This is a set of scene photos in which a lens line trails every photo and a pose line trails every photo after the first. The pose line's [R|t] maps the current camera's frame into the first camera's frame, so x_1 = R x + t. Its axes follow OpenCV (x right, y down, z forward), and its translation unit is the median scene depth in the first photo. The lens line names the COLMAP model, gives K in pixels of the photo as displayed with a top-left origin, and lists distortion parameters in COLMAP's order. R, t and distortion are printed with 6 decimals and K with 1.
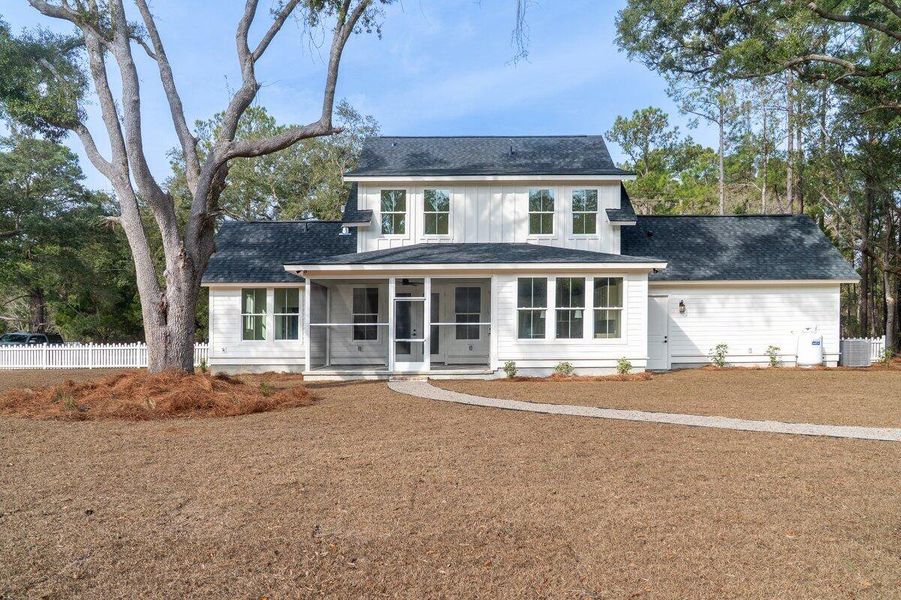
lens RADIAL K [[666.1, 0, 452.2], [0, 666.1, 345.1], [0, 0, 1]] dist [-0.002266, -0.001180]
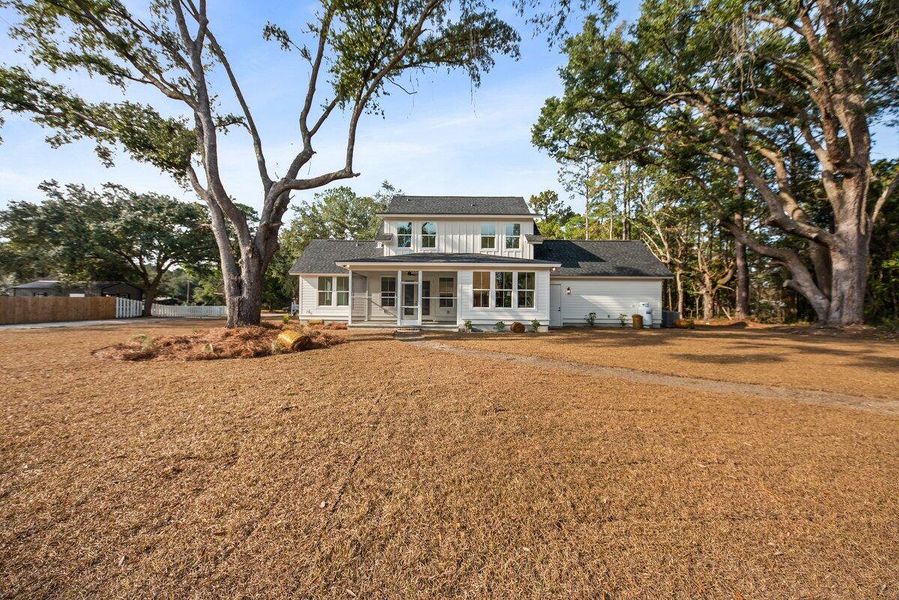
lens RADIAL K [[337.5, 0, 437.0], [0, 337.5, 296.6], [0, 0, 1]] dist [0.000068, 0.000027]
pose [[0.999448, 0.014594, -0.029855, 0.029370], [-0.015848, 0.998984, -0.042195, 0.001035], [0.029209, 0.042644, 0.998663, 0.119301]]
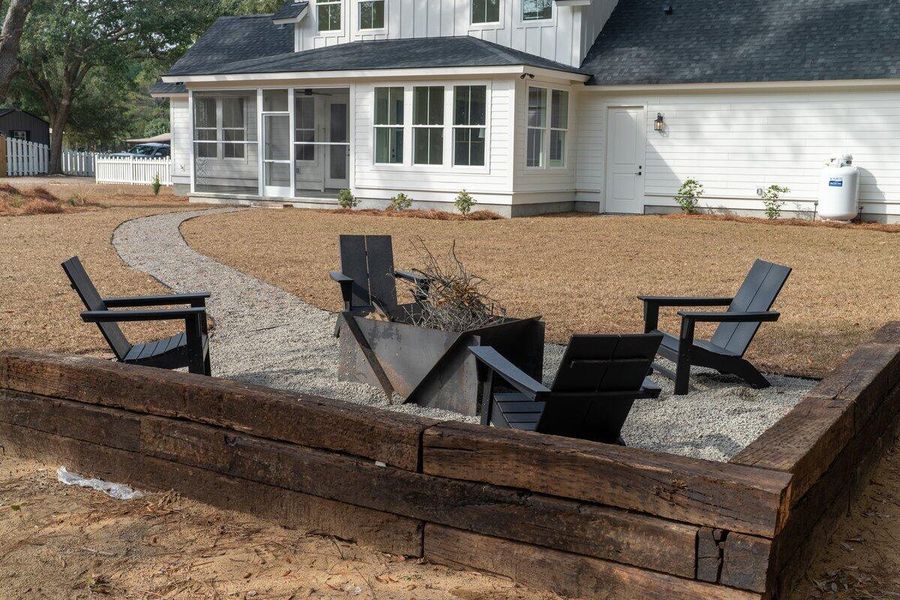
lens RADIAL K [[1249.2, 0, 450.0], [0, 1249.2, 300.0], [0, 0, 1]] dist [0.041962, -0.006239]
pose [[0.813977, 0.088927, -0.574050, 0.979183], [-0.030650, 0.993411, 0.110432, -0.013345], [0.580088, -0.072295, 0.811340, -0.187249]]
